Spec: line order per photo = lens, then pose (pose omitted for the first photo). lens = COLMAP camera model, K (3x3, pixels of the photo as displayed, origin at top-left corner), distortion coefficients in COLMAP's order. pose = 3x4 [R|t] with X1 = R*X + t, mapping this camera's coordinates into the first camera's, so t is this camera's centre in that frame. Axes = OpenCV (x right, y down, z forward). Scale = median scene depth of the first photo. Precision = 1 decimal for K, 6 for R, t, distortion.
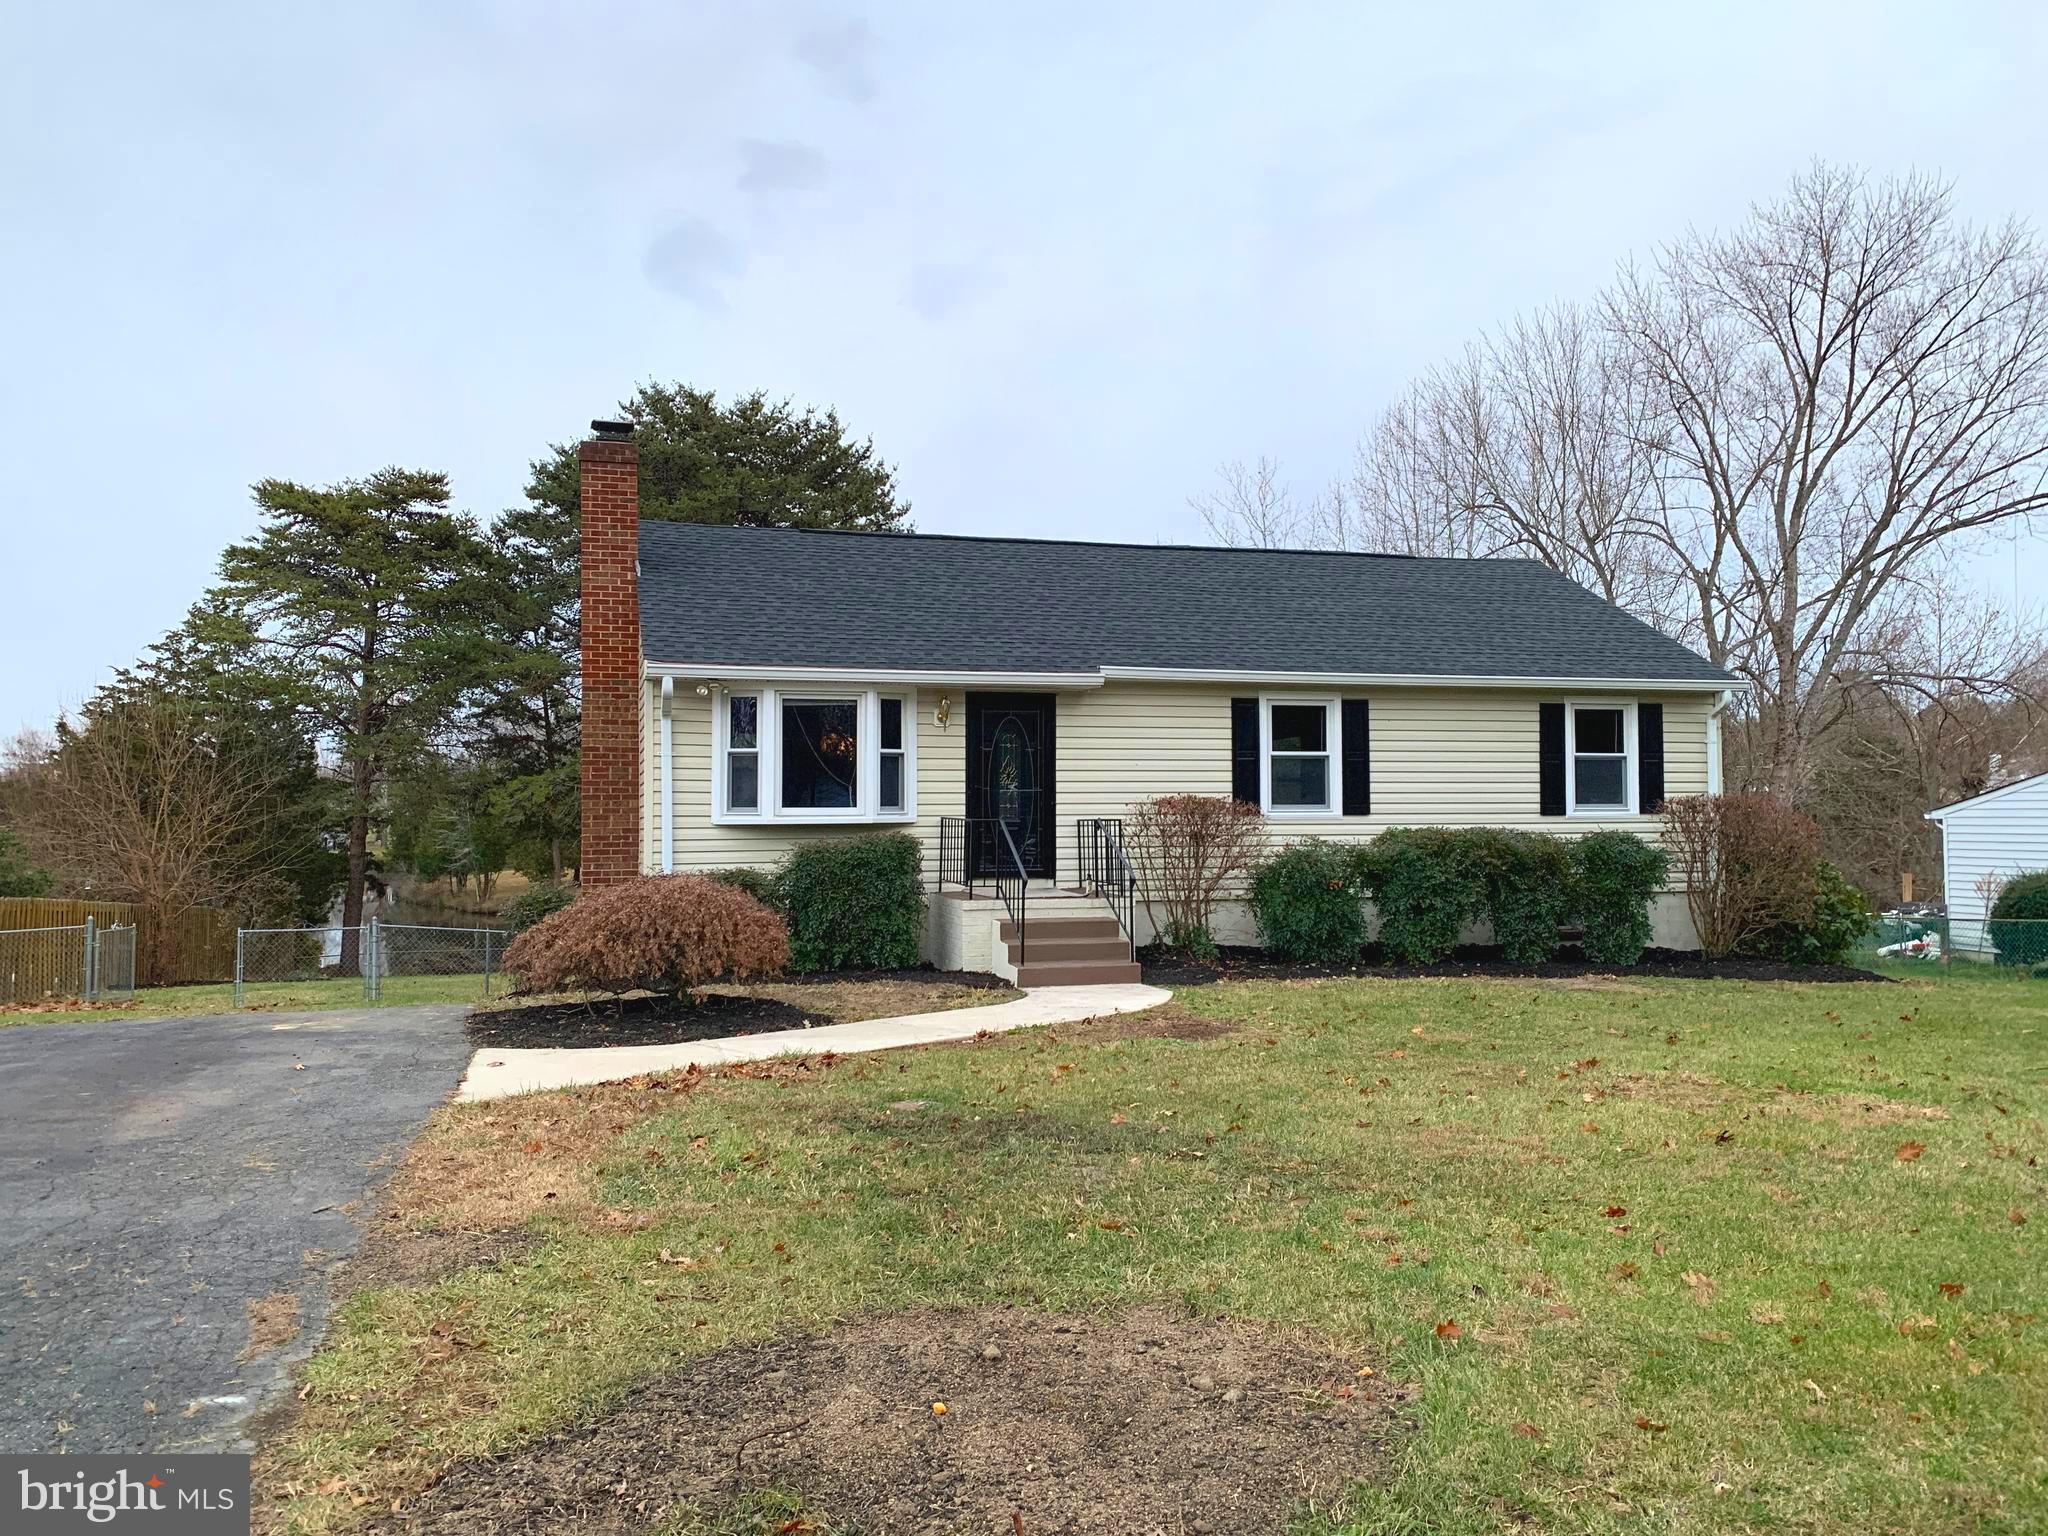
lens RADIAL K [[1556.7, 0, 1029.4], [0, 1556.7, 777.3], [0, 0, 1]] dist [0.041306, -0.048476]
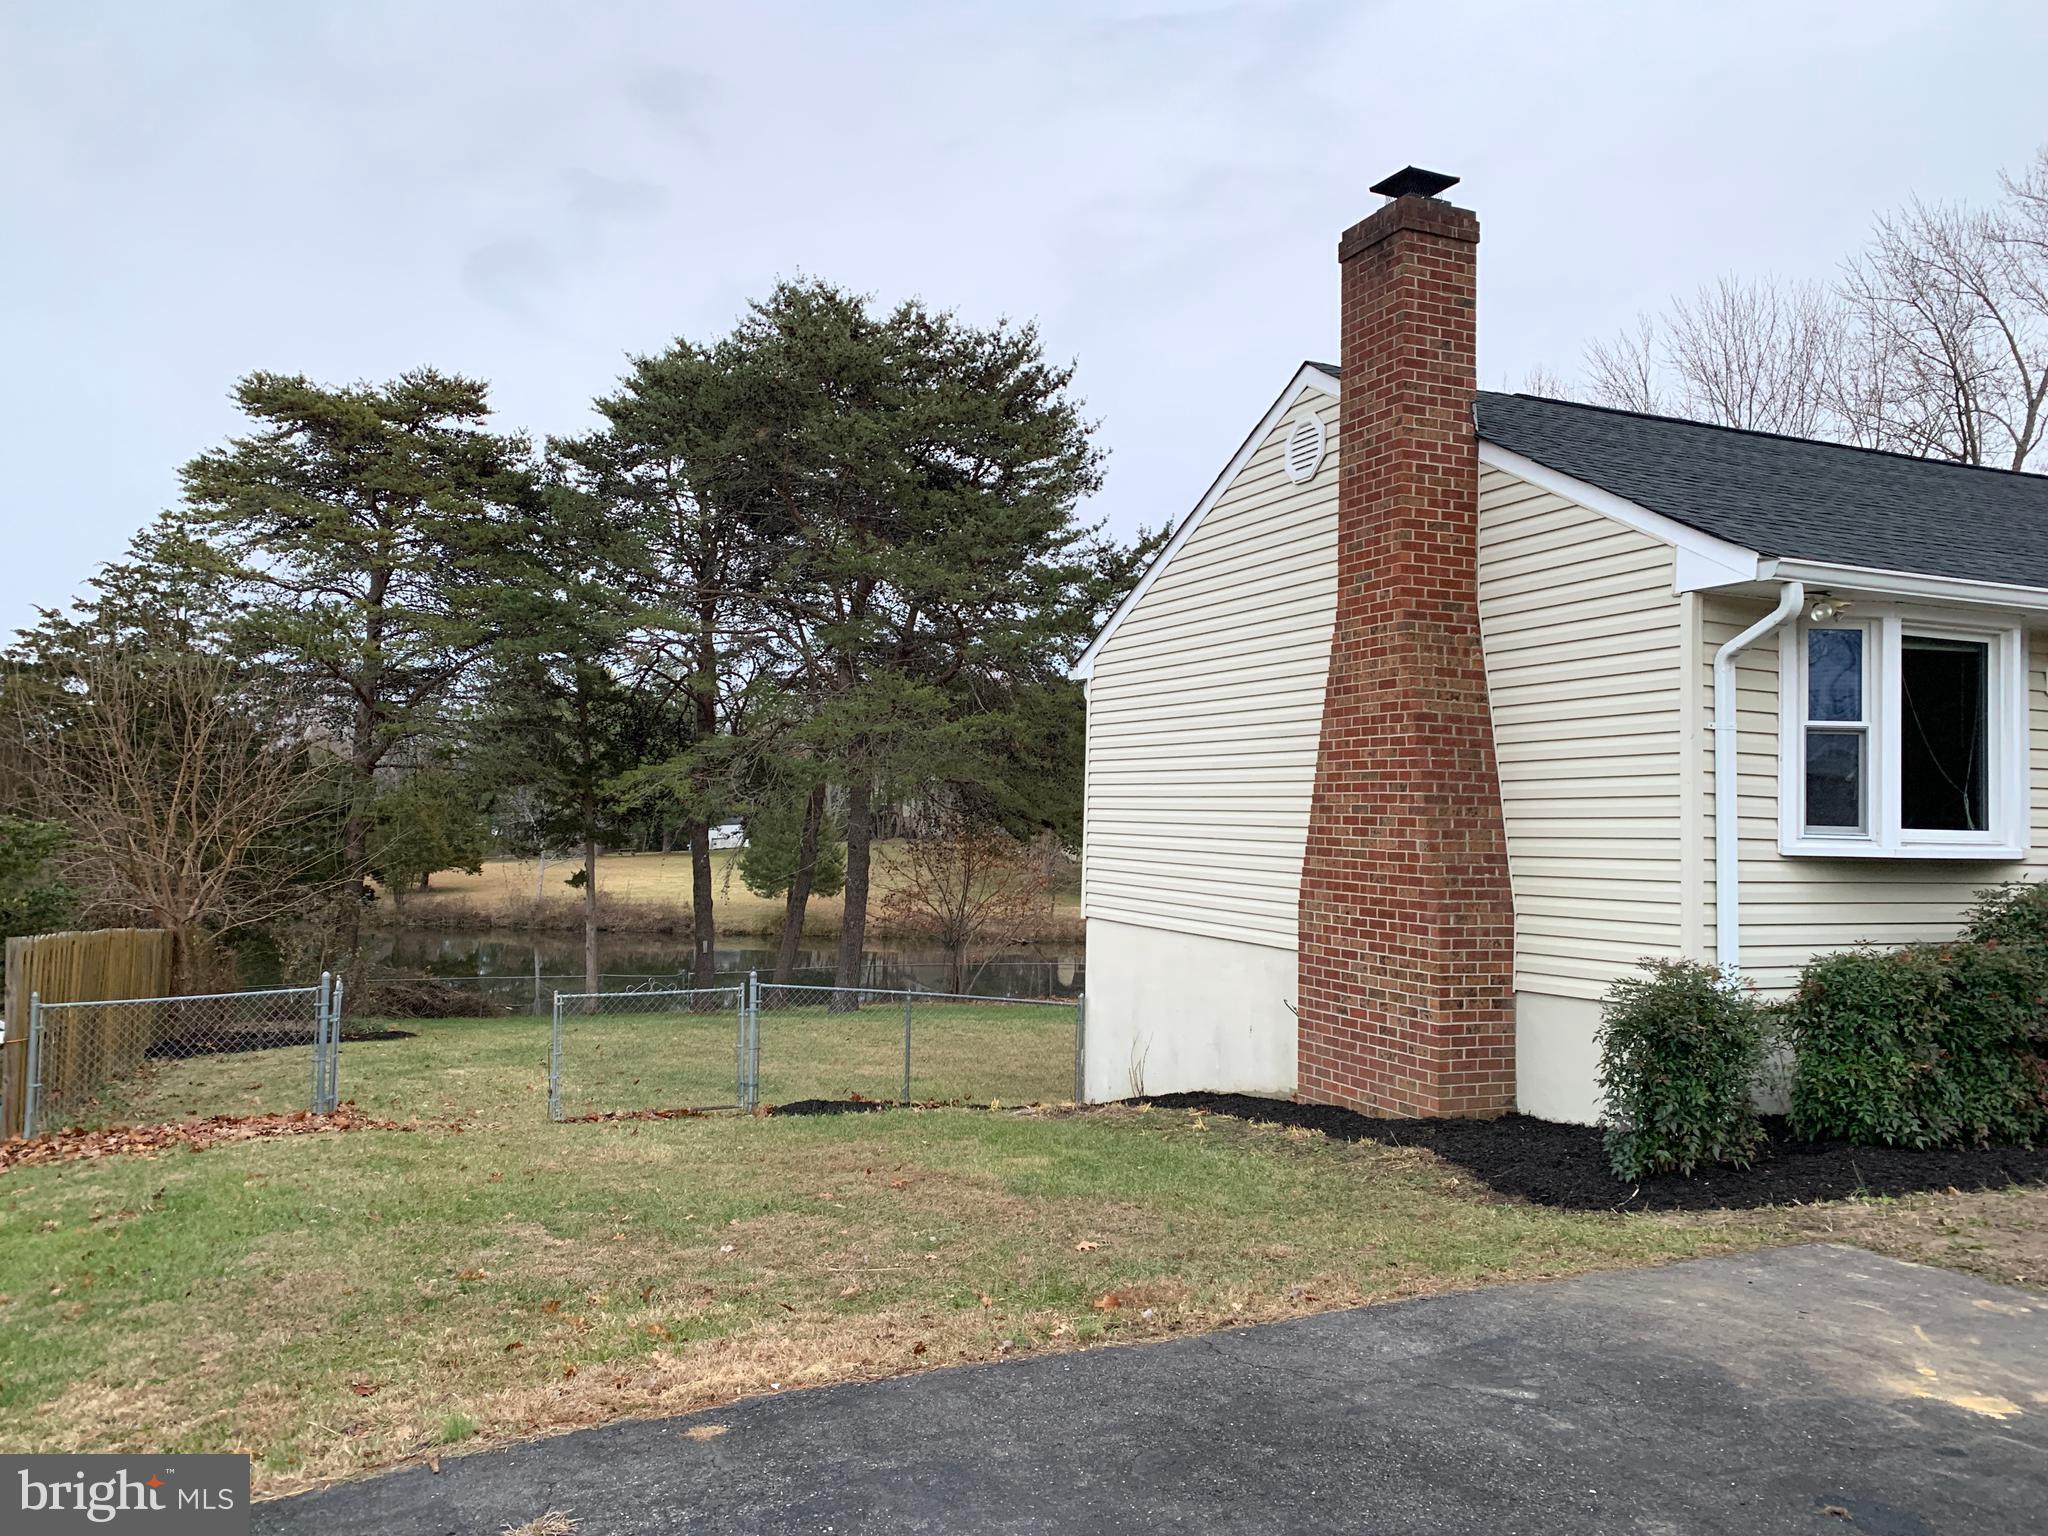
lens RADIAL K [[1556.7, 0, 1022.0], [0, 1556.7, 755.0], [0, 0, 1]] dist [0.041306, -0.048476]
pose [[0.990300, 0.029463, 0.135787, -0.496592], [-0.026745, 0.999405, -0.021800, 0.012635], [-0.136349, 0.017957, 0.990498, 0.431941]]
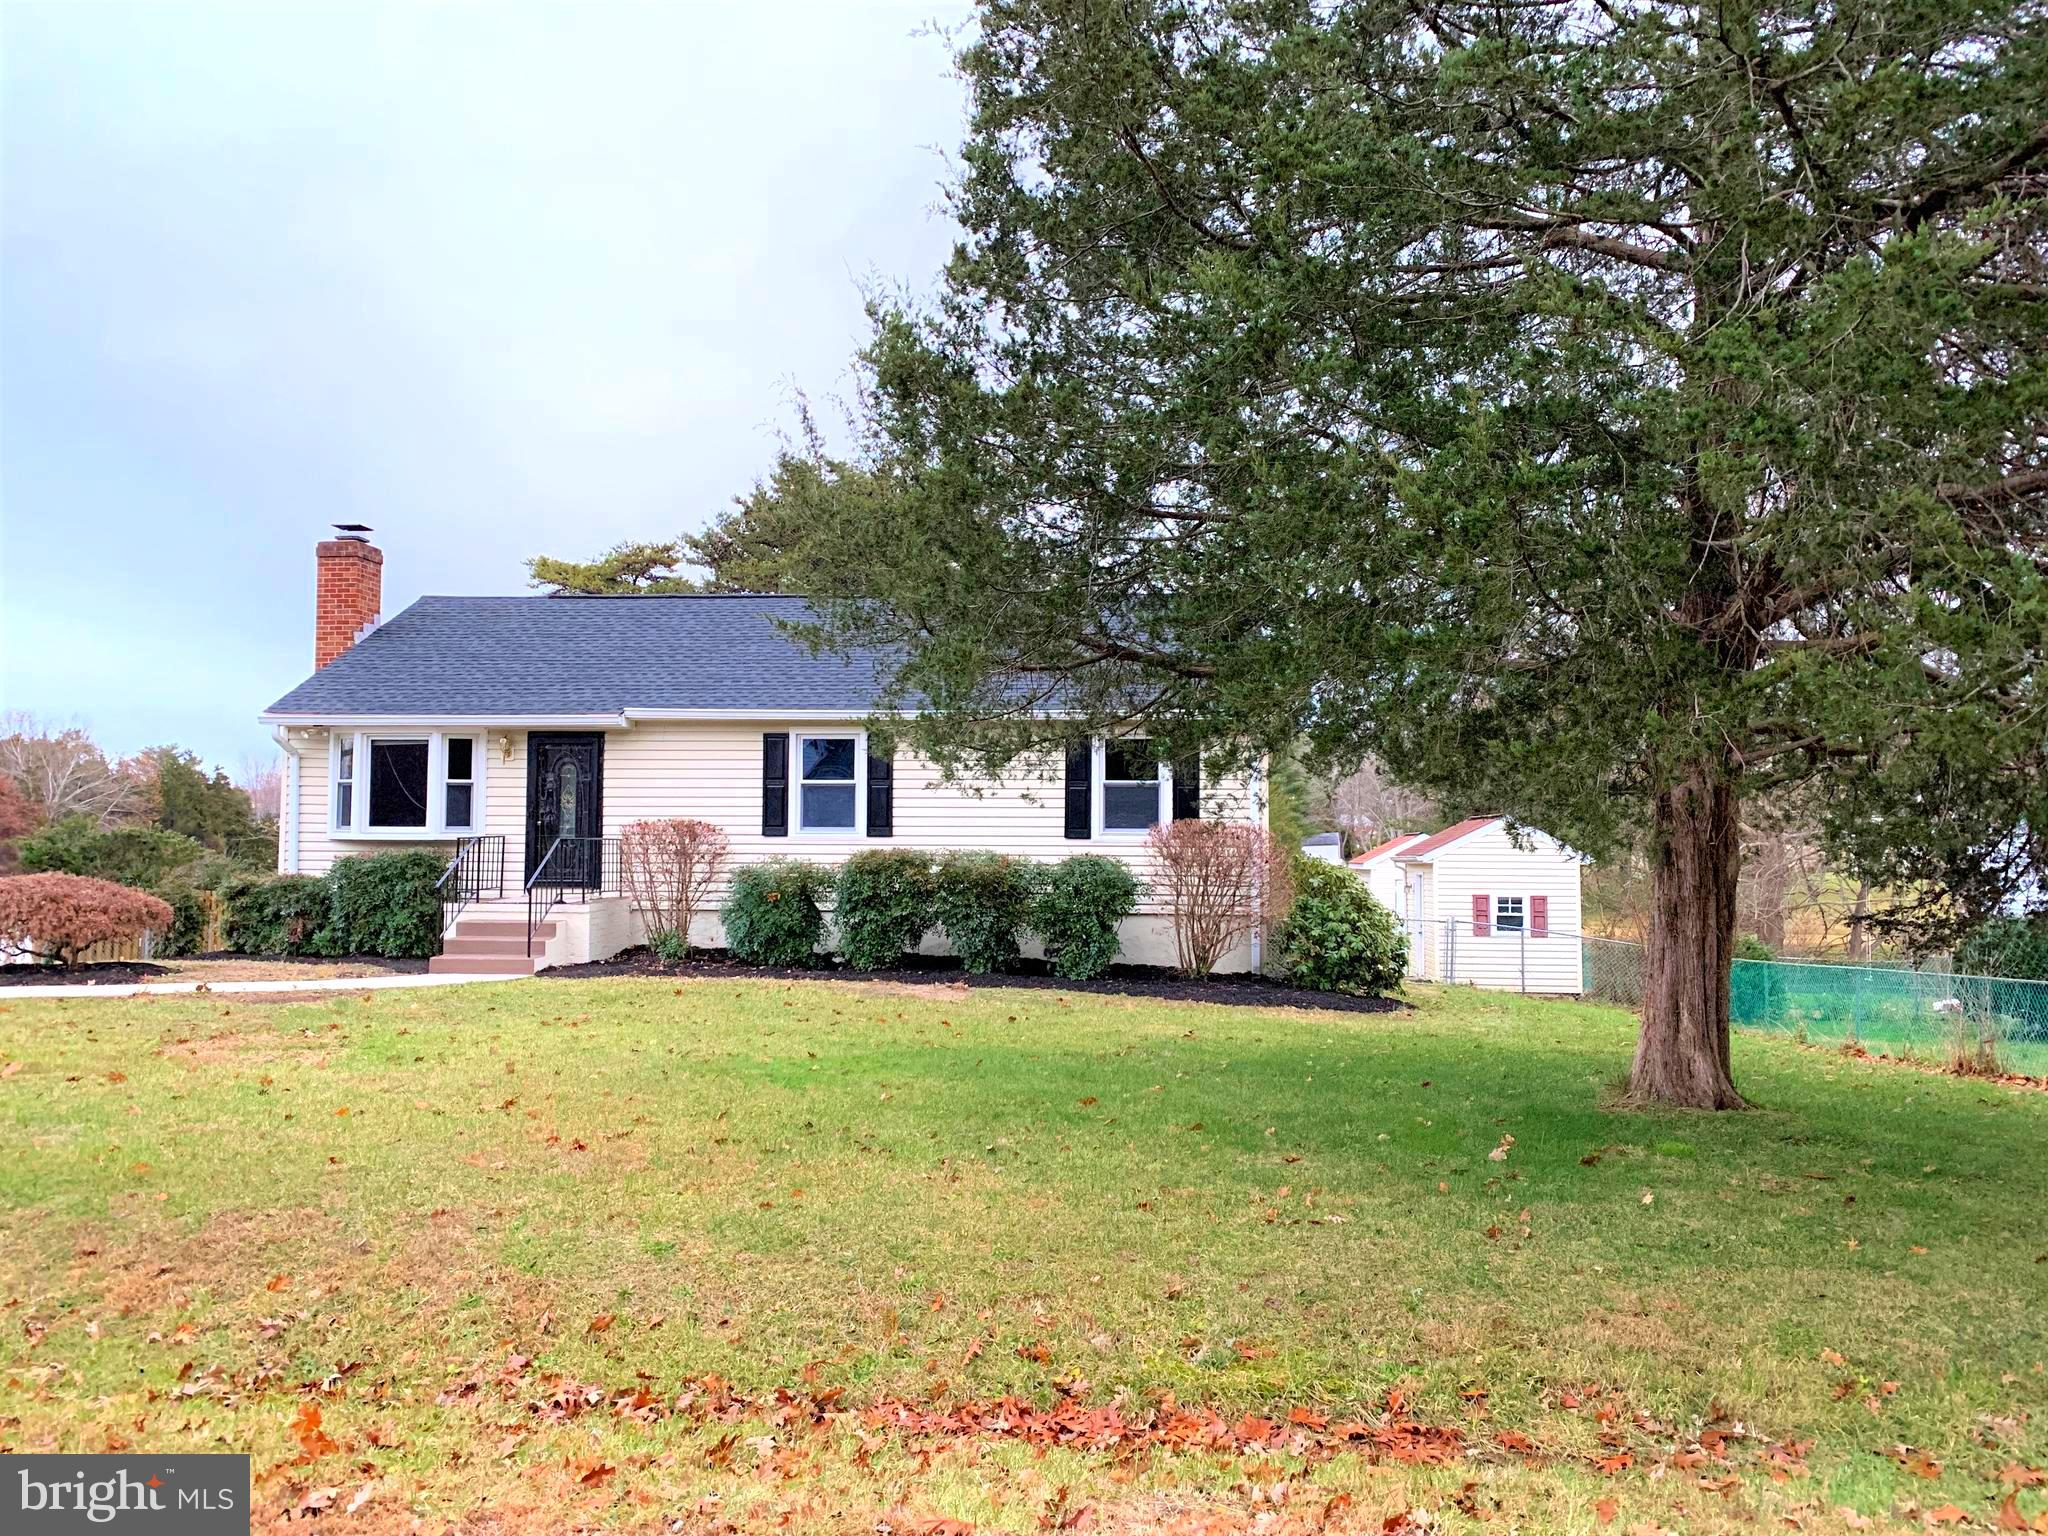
lens RADIAL K [[1556.7, 0, 1021.4], [0, 1556.7, 767.3], [0, 0, 1]] dist [0.041306, -0.048476]
pose [[0.939337, -0.006572, -0.342933, 0.695259], [-0.001642, 0.999719, -0.023656, 0.000711], [0.342992, 0.022784, 0.939062, -0.009069]]
